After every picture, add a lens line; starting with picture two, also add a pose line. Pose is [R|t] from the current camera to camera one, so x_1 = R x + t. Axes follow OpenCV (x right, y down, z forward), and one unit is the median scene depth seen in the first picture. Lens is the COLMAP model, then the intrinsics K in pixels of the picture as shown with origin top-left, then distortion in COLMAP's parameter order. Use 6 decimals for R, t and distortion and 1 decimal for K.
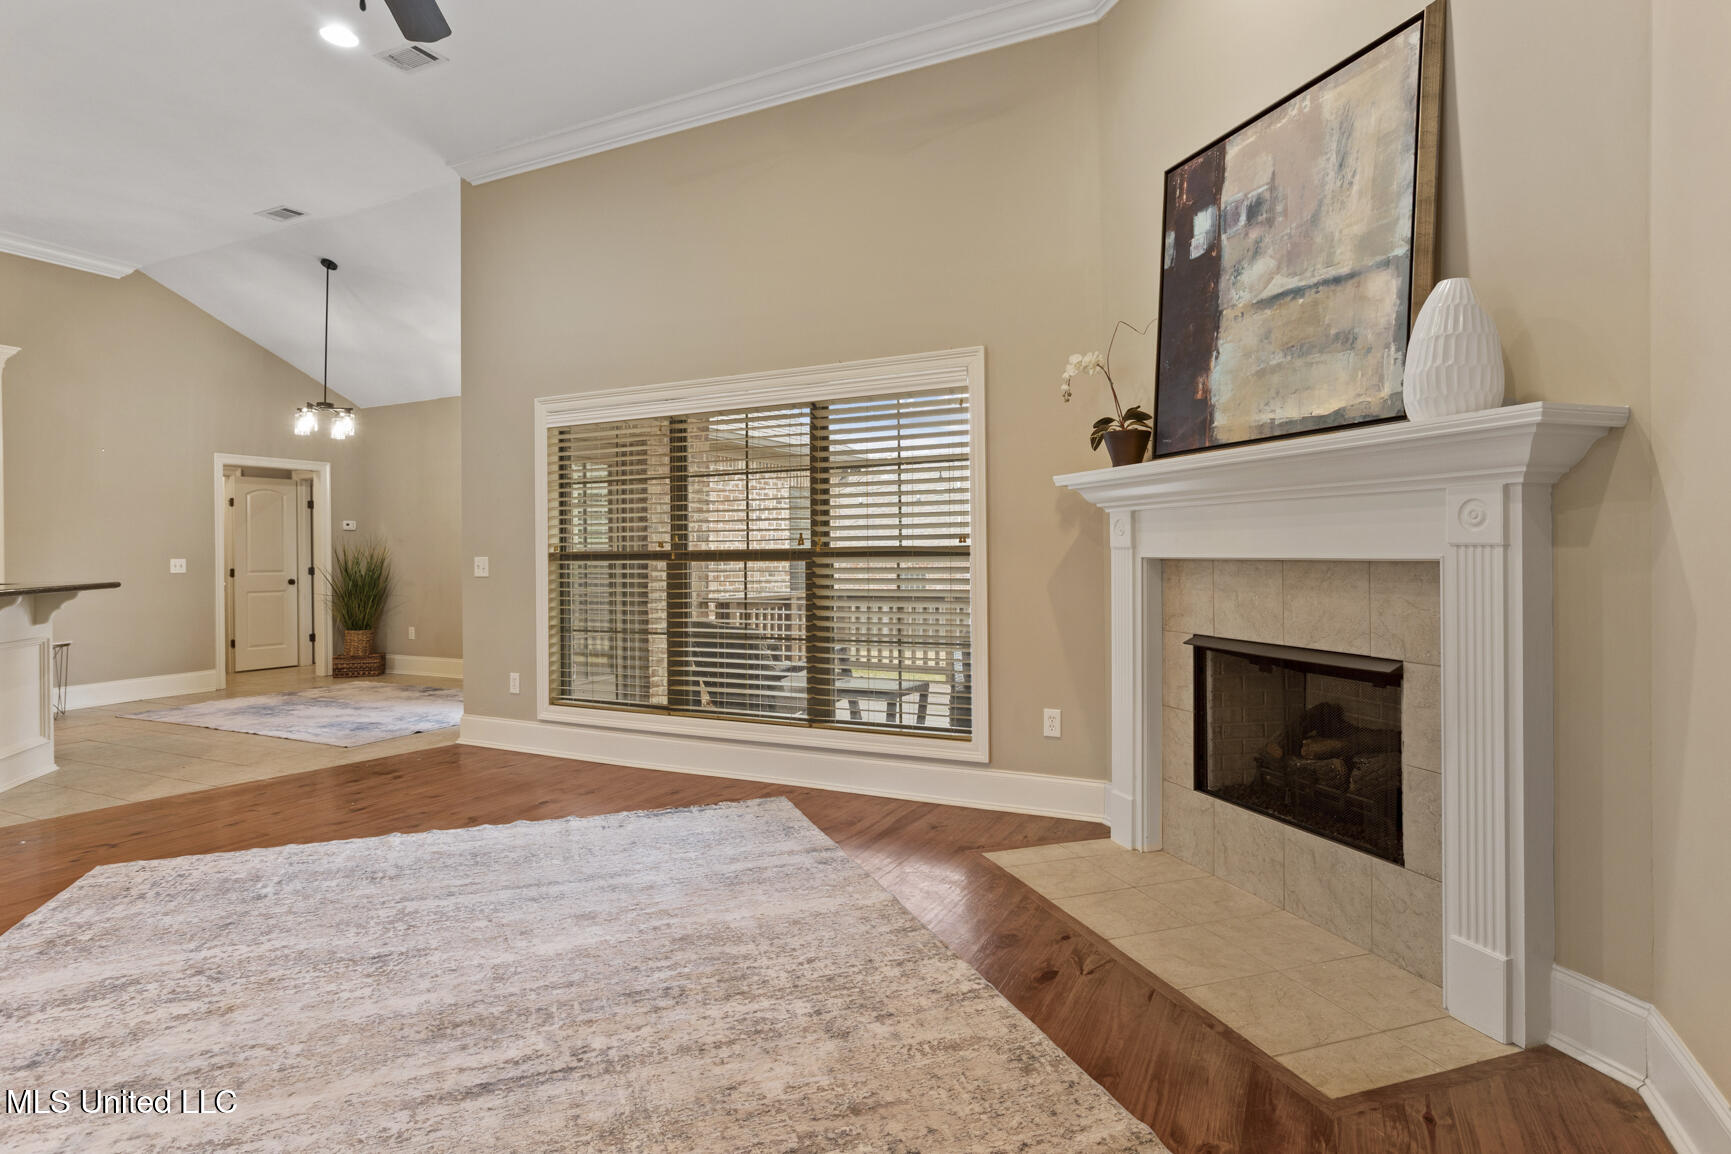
lens RADIAL K [[920.5, 0, 875.5], [0, 920.5, 552.4], [0, 0, 1]] dist [-0.036759, 0.027870]
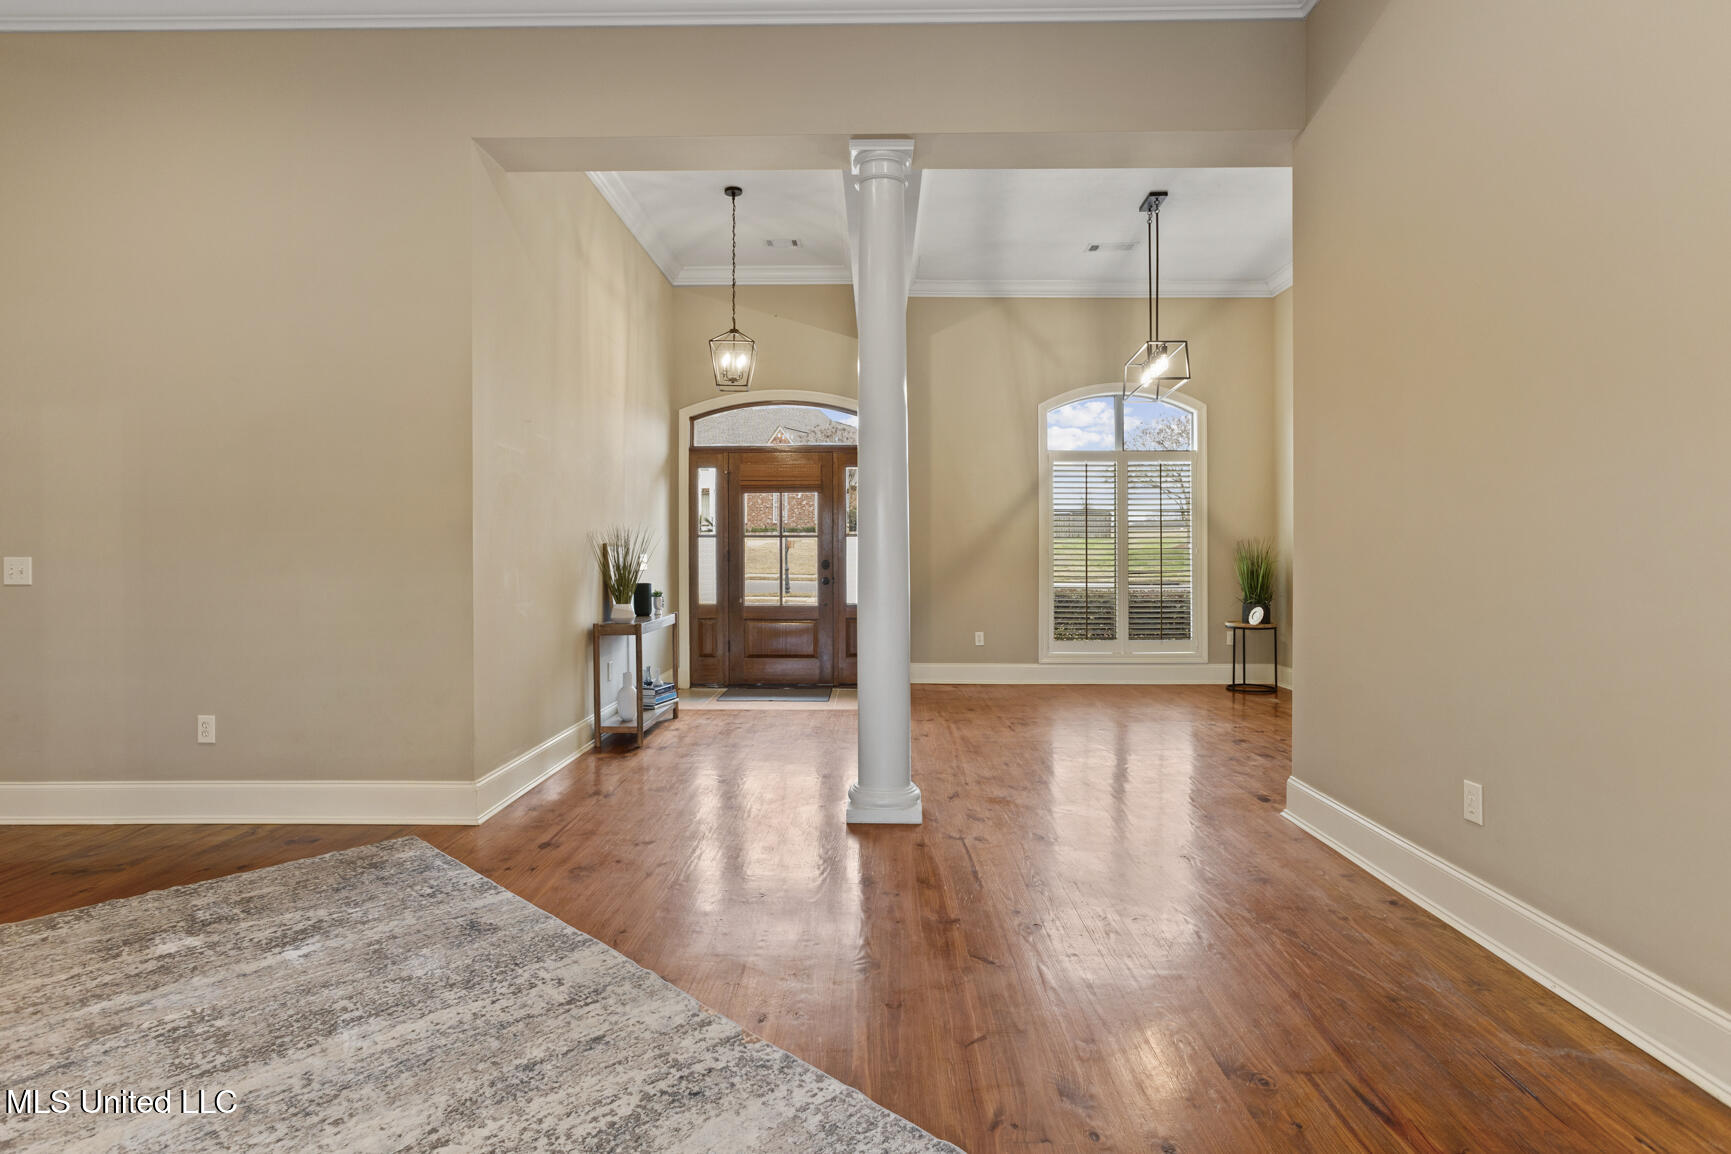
lens RADIAL K [[914.4, 0, 867.7], [0, 914.4, 565.2], [0, 0, 1]] dist [-0.026605, 0.025094]
pose [[-0.906858, 0.016015, -0.421132, -0.533159], [0.008644, 0.999774, 0.019408, 0.003516], [0.421348, 0.013960, -0.906792, 1.268749]]
